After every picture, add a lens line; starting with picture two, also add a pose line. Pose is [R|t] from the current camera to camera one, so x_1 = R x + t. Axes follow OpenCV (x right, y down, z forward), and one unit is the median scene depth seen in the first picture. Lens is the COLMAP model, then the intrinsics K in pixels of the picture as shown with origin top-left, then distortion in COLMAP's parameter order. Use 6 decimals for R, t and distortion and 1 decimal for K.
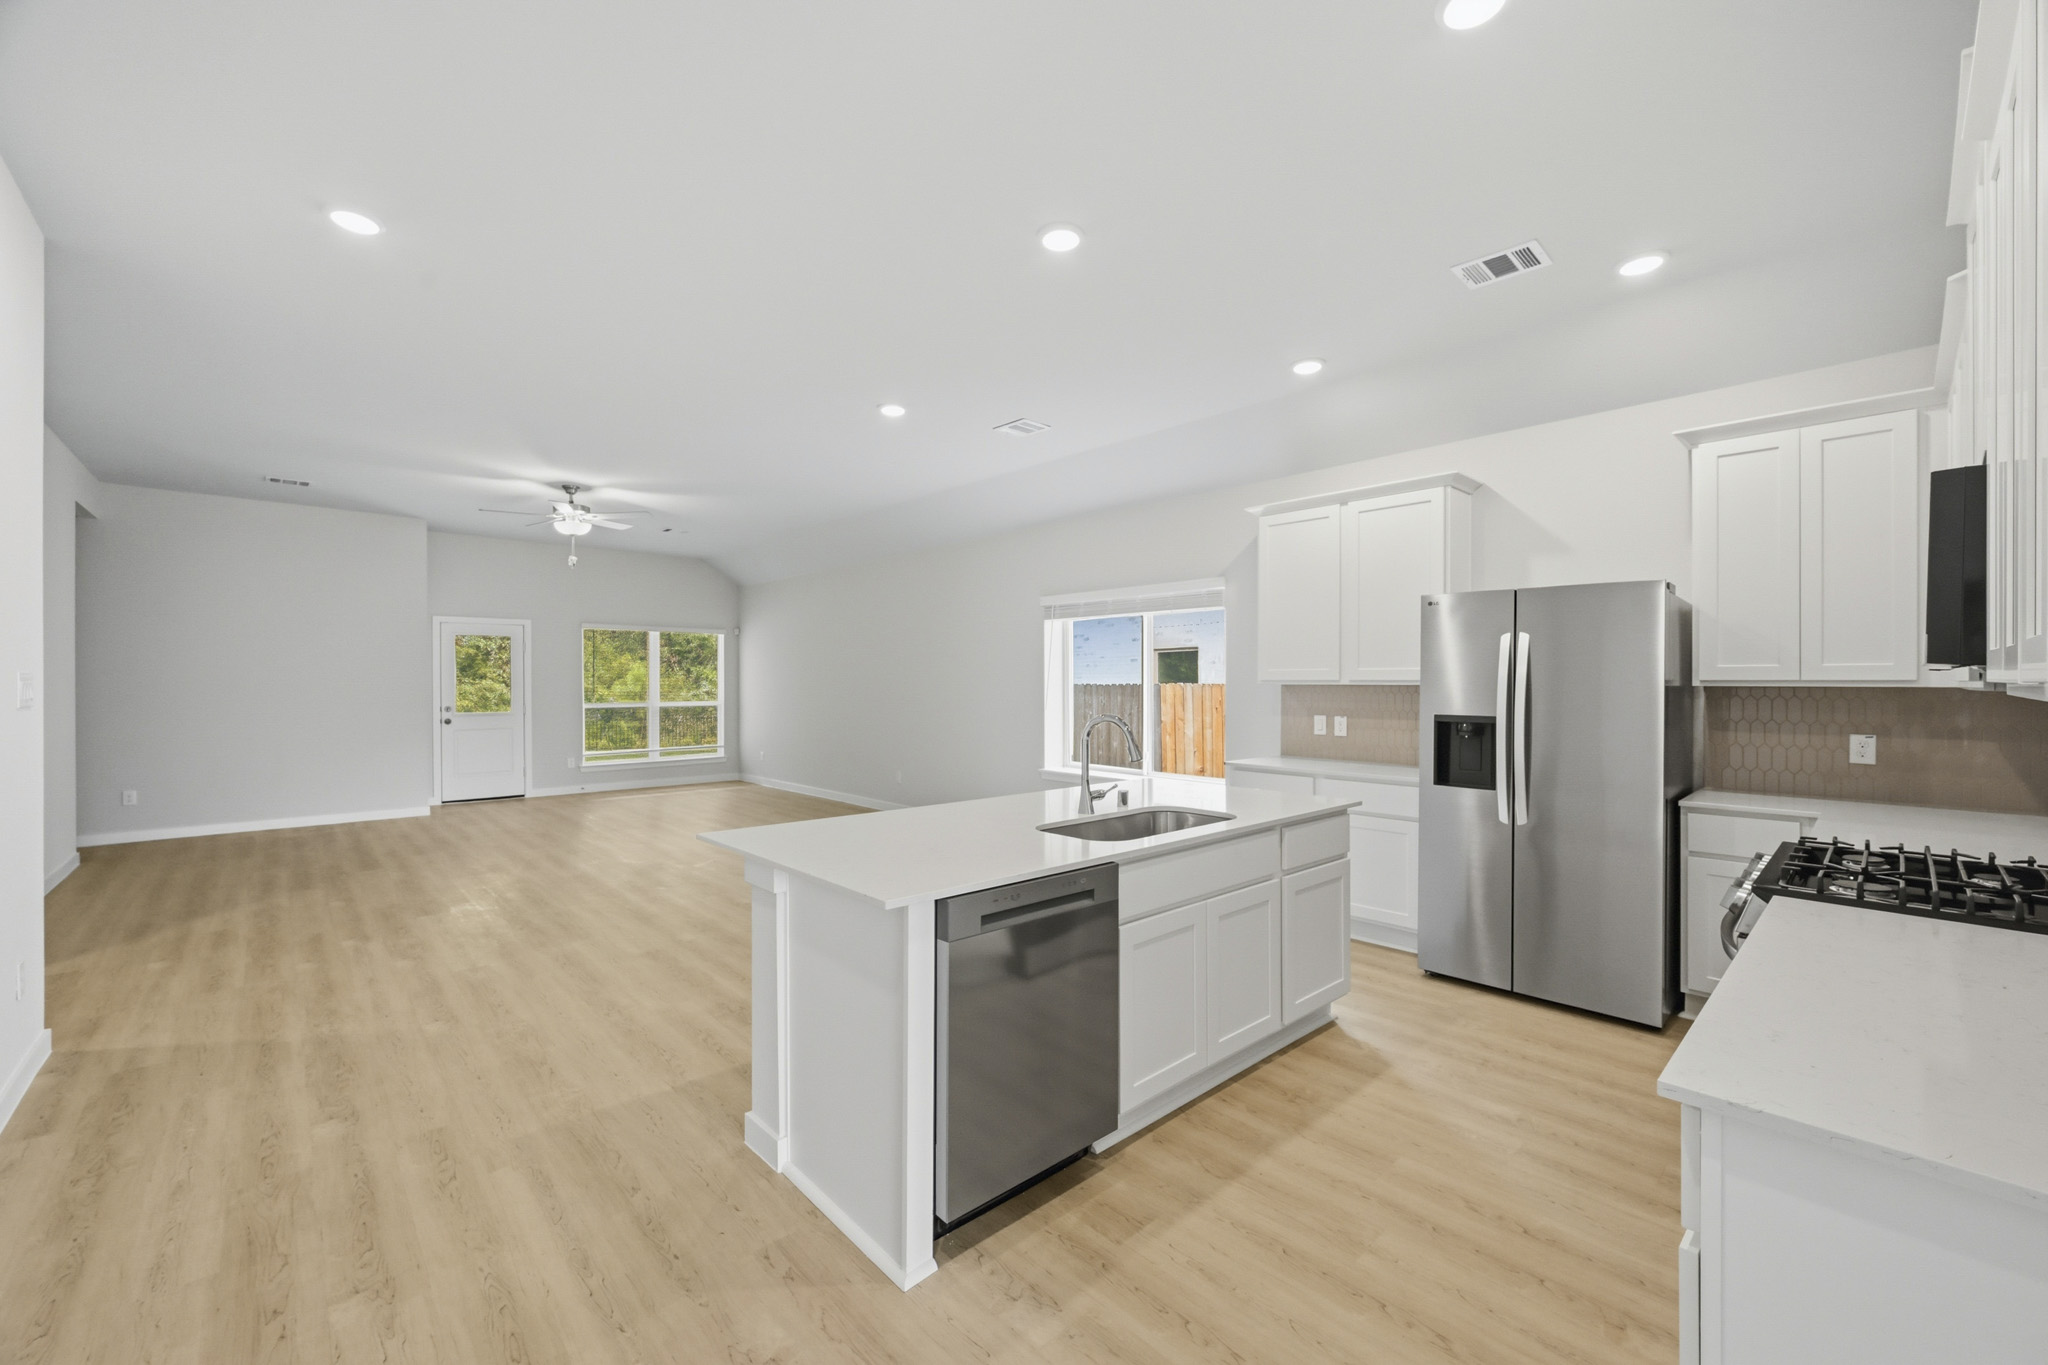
lens RADIAL K [[817.4, 0, 1022.3], [0, 817.4, 677.1], [0, 0, 1]] dist [-0.001743, -0.000066]
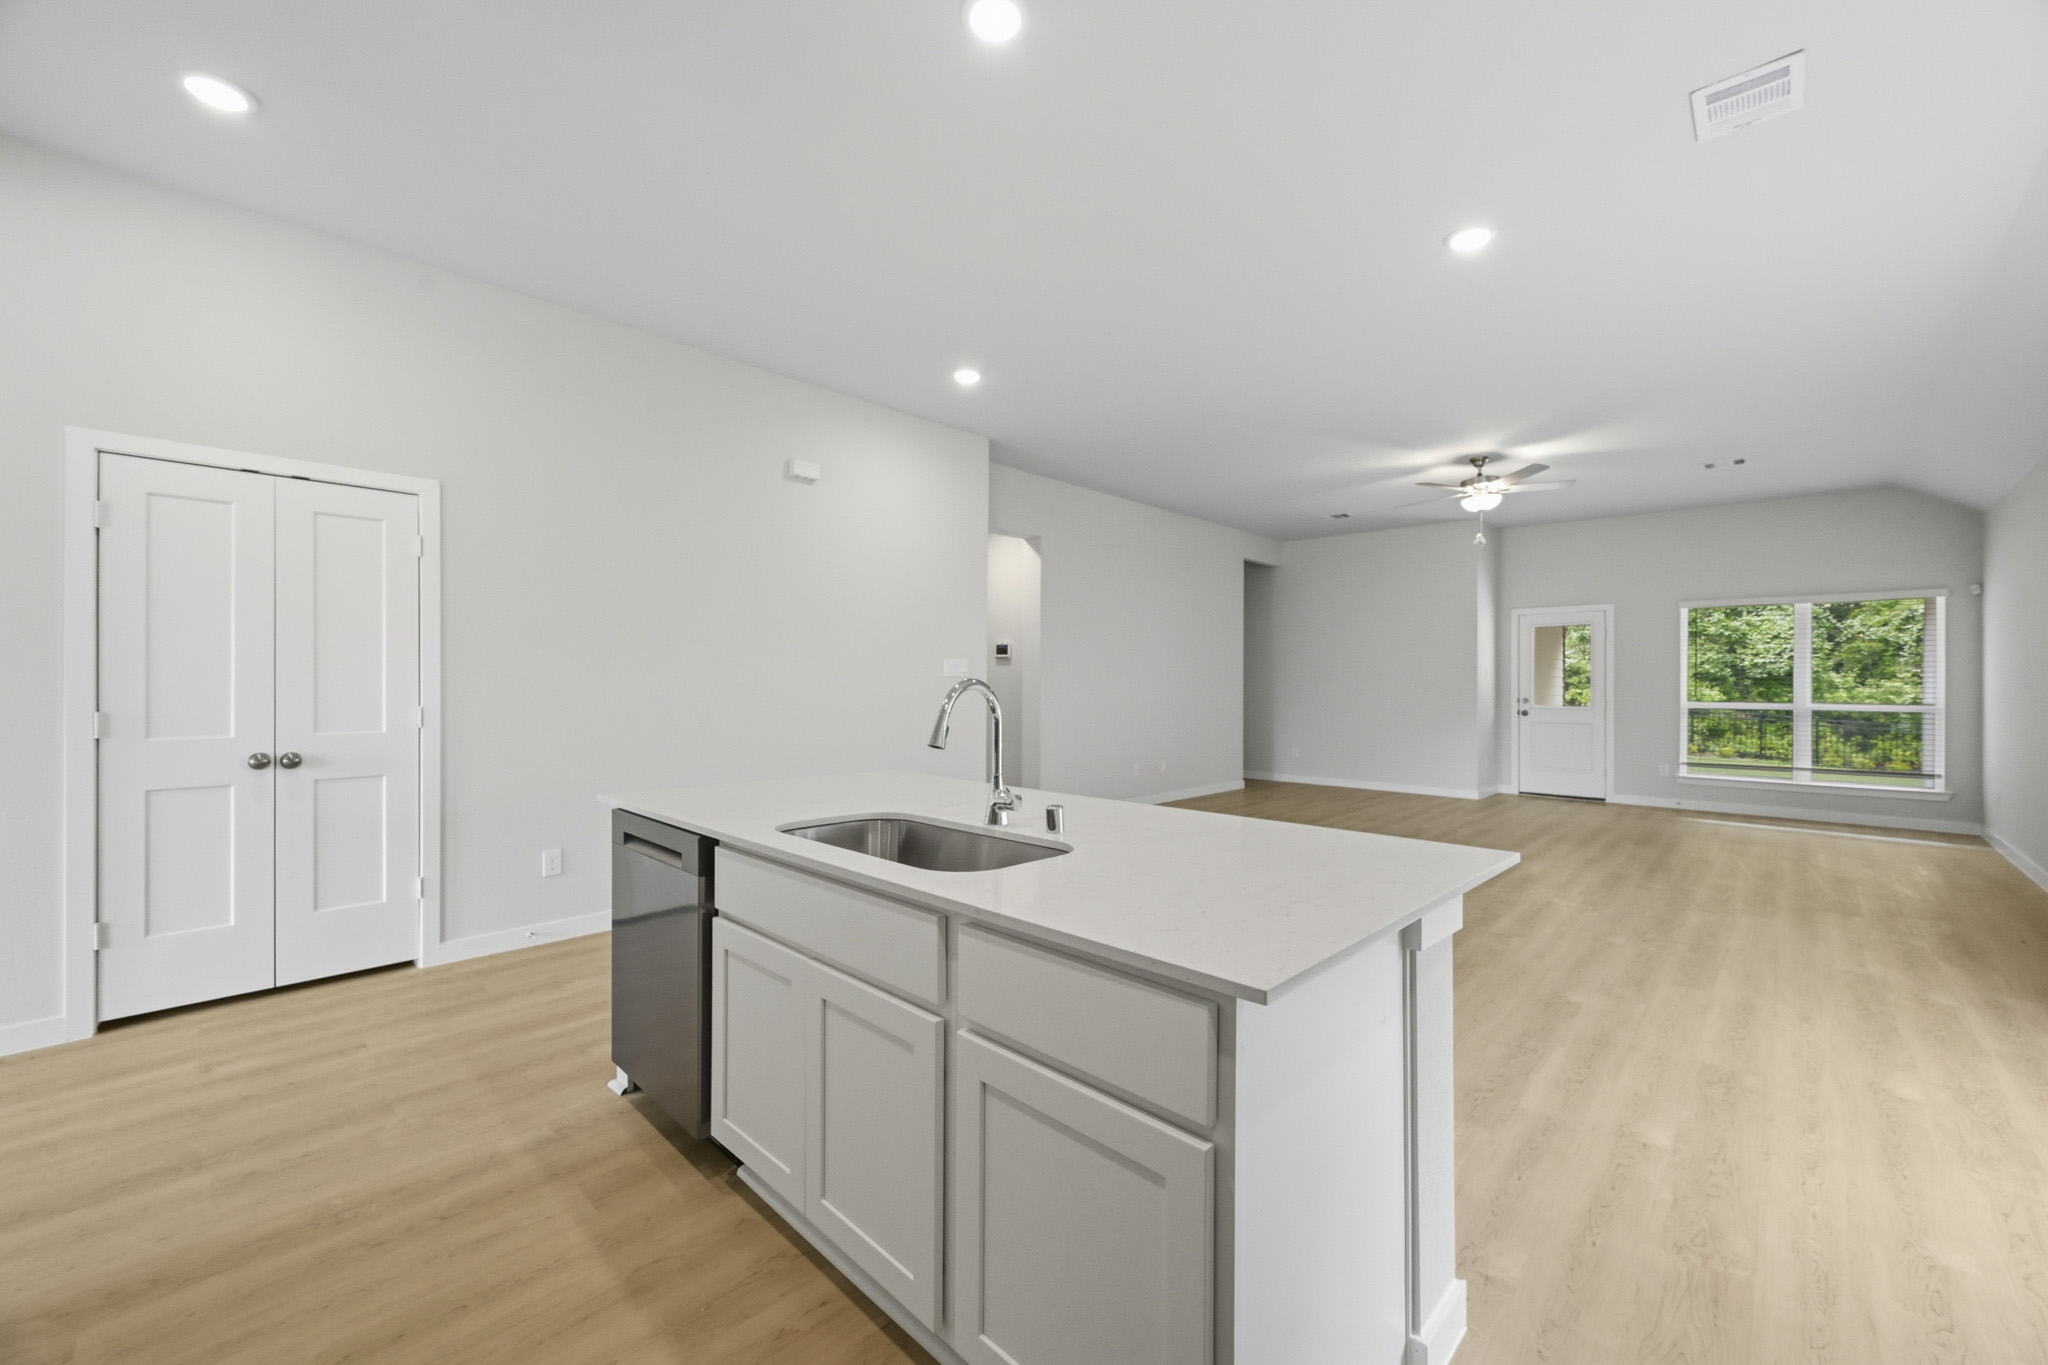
lens RADIAL K [[802.4, 0, 1024.1], [0, 802.4, 679.4], [0, 0, 1]] dist [0.000055, 0.000115]
pose [[0.062443, -0.002141, -0.998046, 0.327126], [-0.000706, 0.999997, -0.002190, 0.020490], [0.998048, 0.000842, 0.062441, 0.425469]]
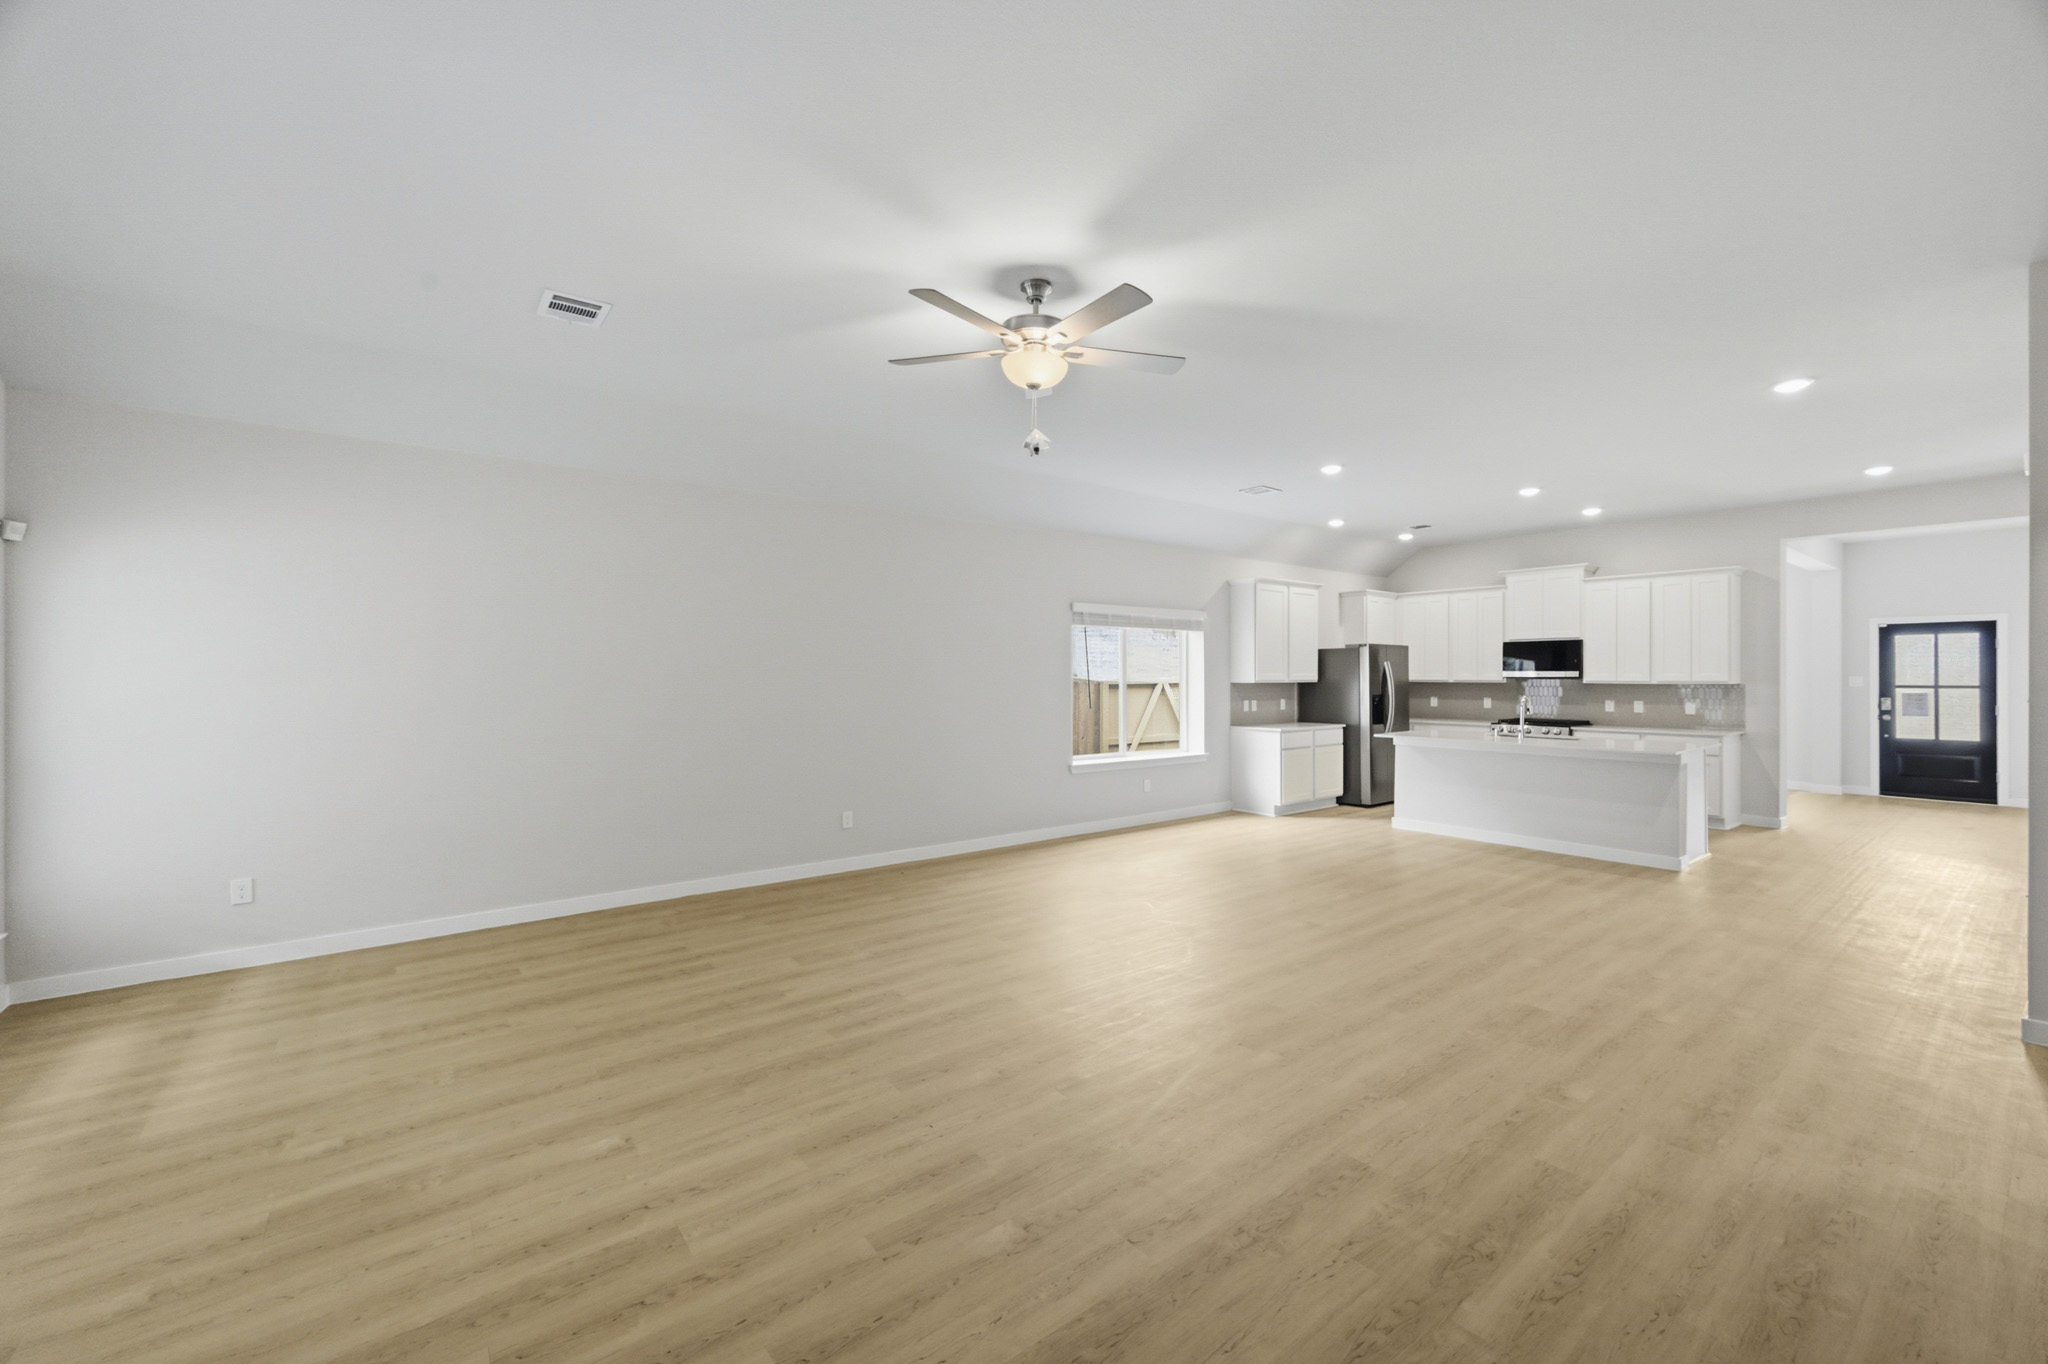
lens RADIAL K [[827.7, 0, 1018.6], [0, 827.7, 672.2], [0, 0, 1]] dist [-0.000106, -0.000426]
pose [[0.084636, 0.005820, 0.996395, -1.039732], [-0.003527, 0.999978, -0.005542, -0.001057], [-0.996406, -0.003046, 0.084655, 0.967397]]
